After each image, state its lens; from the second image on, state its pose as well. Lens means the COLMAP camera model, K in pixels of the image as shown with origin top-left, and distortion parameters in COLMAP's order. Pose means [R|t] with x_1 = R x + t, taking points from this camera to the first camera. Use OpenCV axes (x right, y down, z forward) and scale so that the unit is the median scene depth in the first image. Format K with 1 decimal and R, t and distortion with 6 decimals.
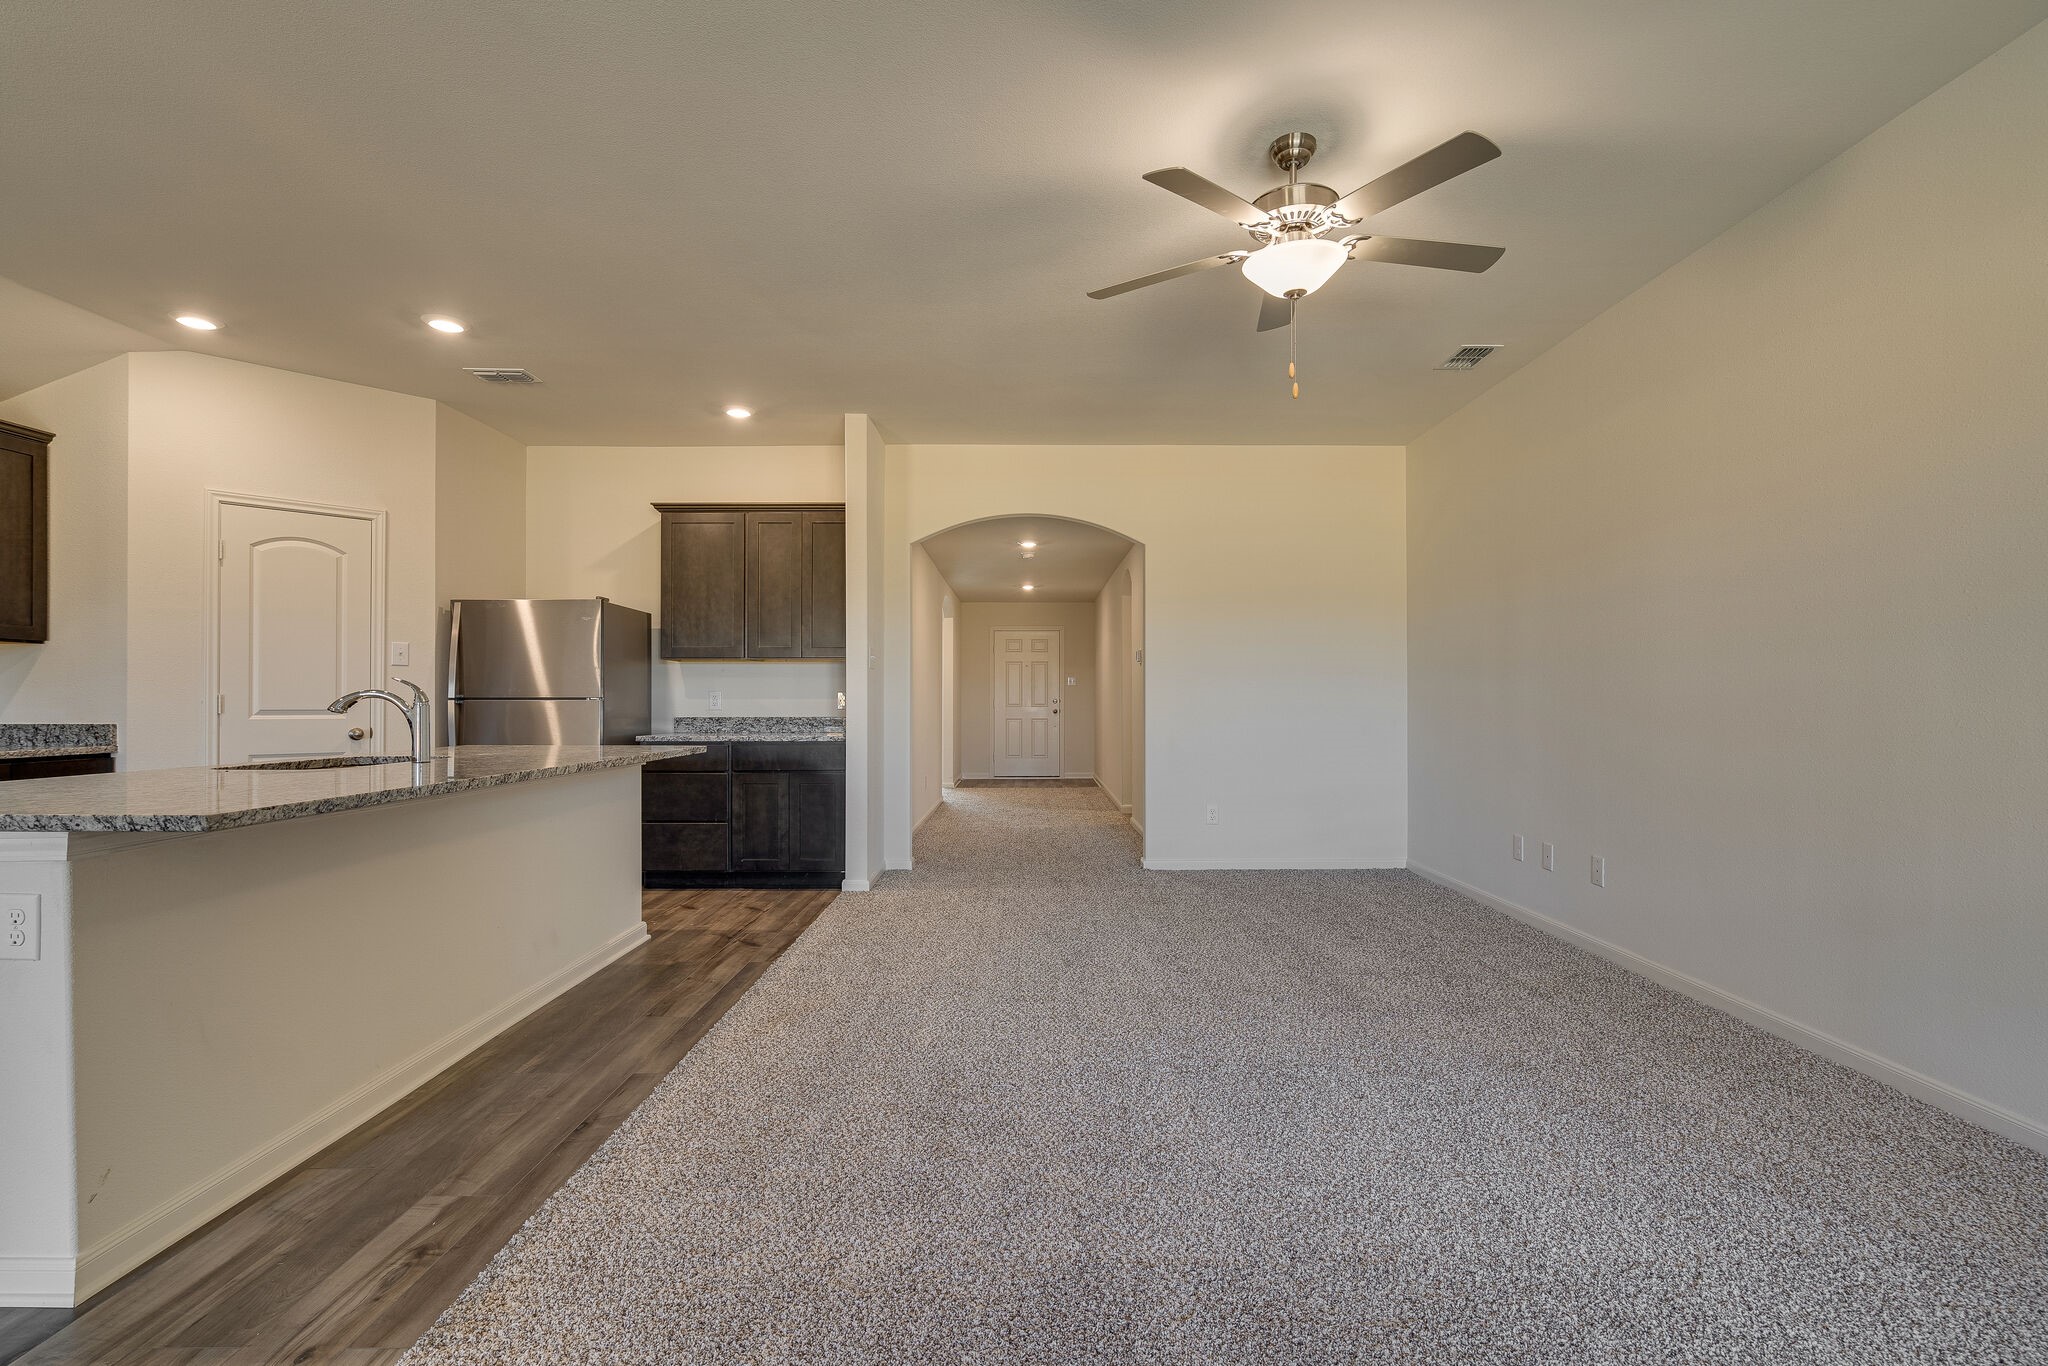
lens RADIAL K [[961.6, 0, 1019.4], [0, 961.6, 710.7], [0, 0, 1]] dist [0.001793, 0.000830]
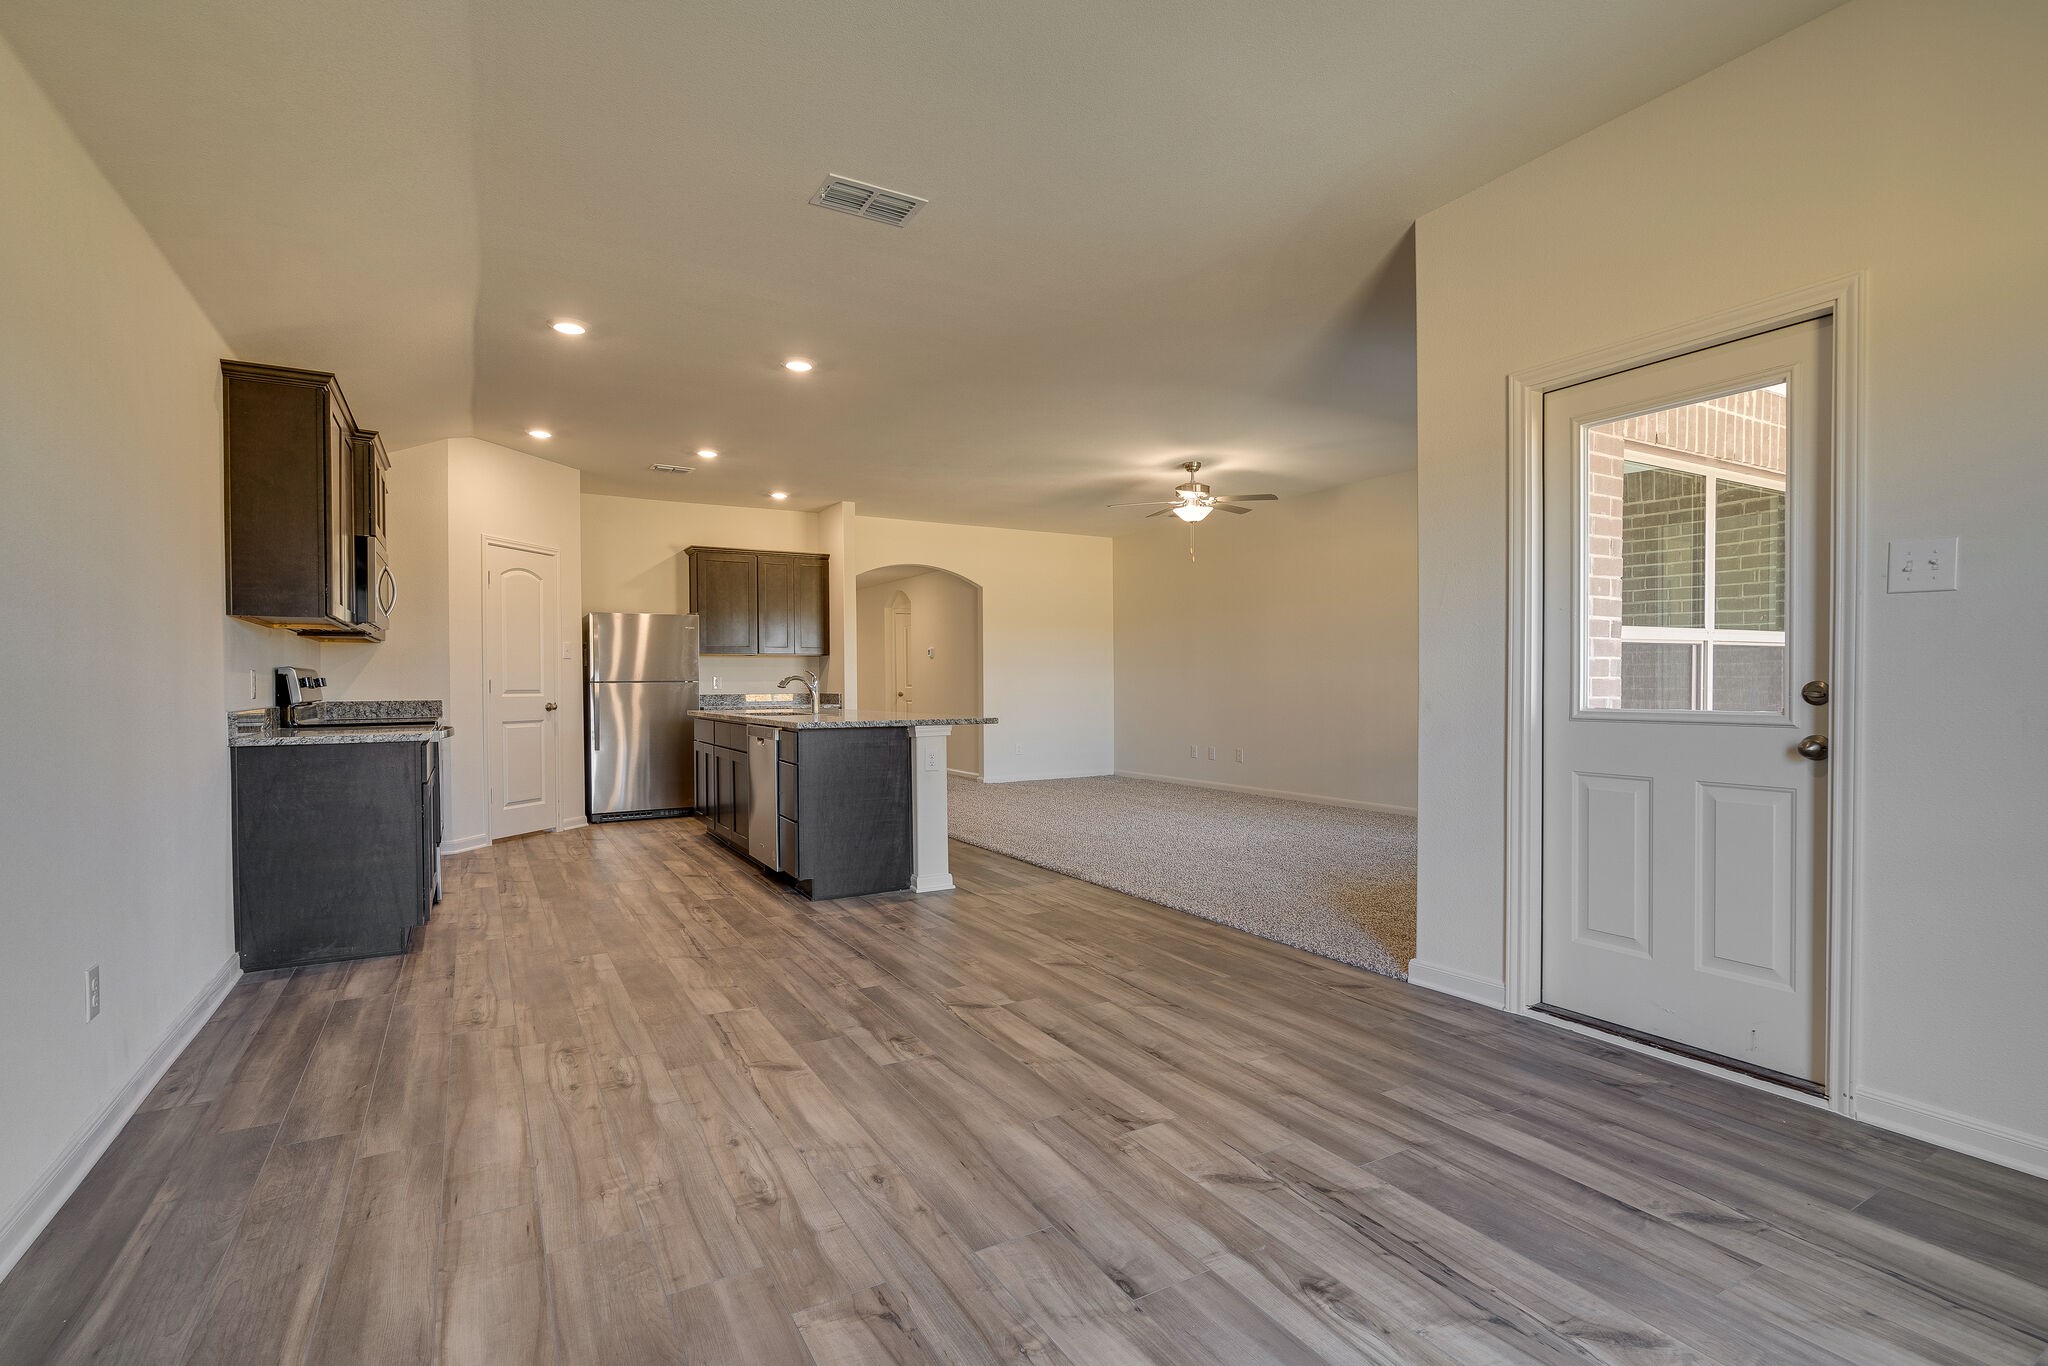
lens RADIAL K [[946.1, 0, 1025.6], [0, 946.1, 694.5], [0, 0, 1]] dist [-0.008864, 0.000367]
pose [[0.860636, -0.011286, 0.509095, -0.730976], [0.011524, 0.999930, 0.002685, 0.009437], [-0.509090, 0.003556, 0.860706, -0.509347]]
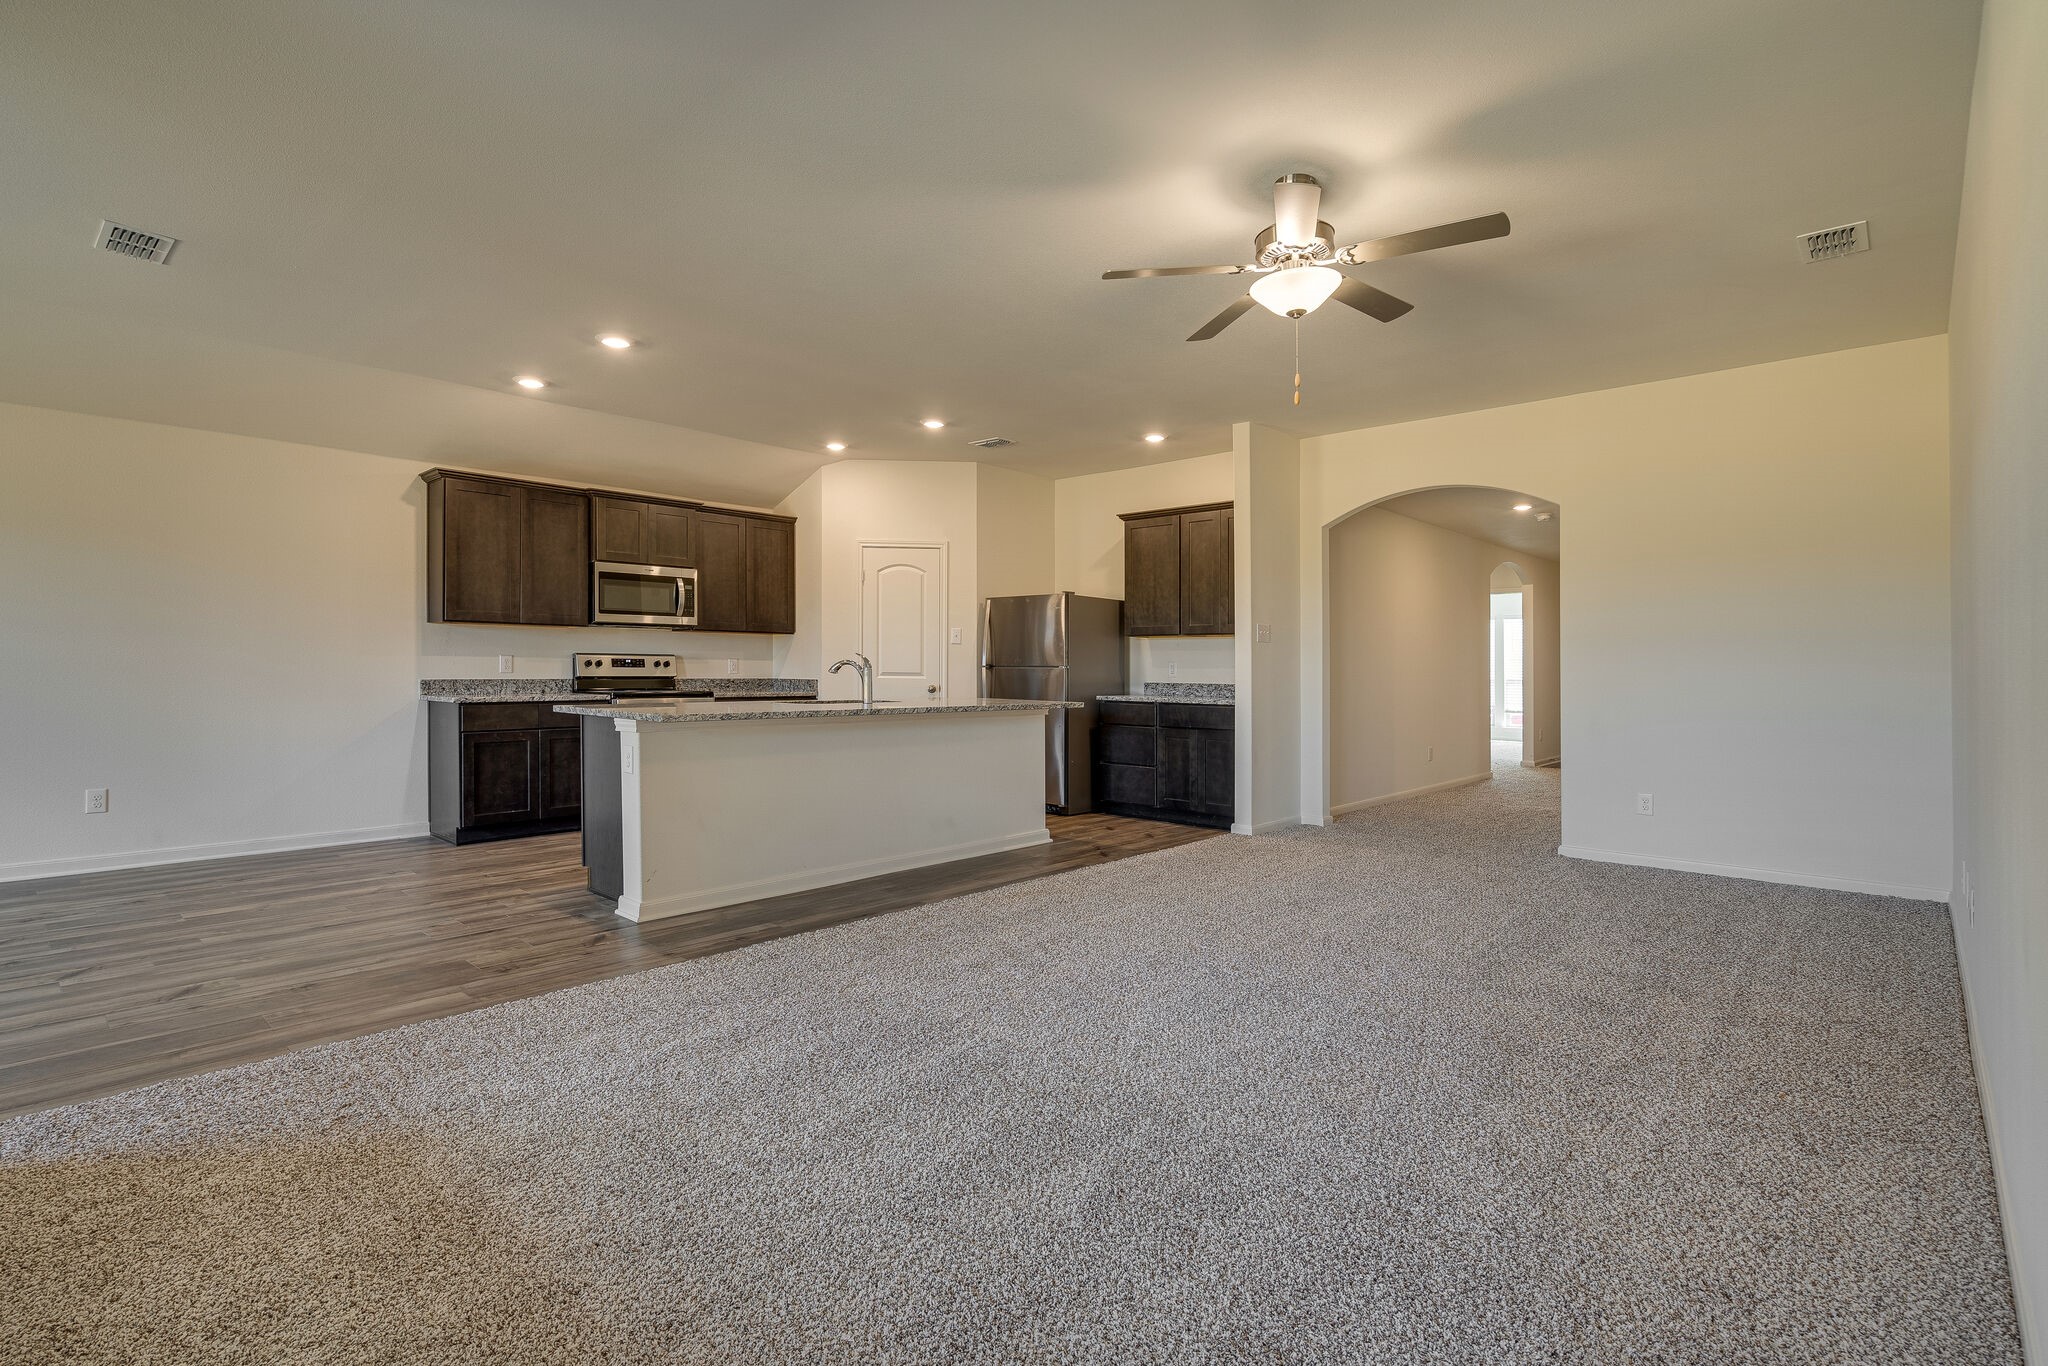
lens RADIAL K [[956.8, 0, 1026.5], [0, 956.8, 696.8], [0, 0, 1]] dist [-0.000109, 0.000405]
pose [[0.741144, 0.027258, -0.670793, 0.415274], [-0.016412, 0.999612, 0.022486, 0.000106], [0.671146, -0.005656, 0.741304, -0.028885]]
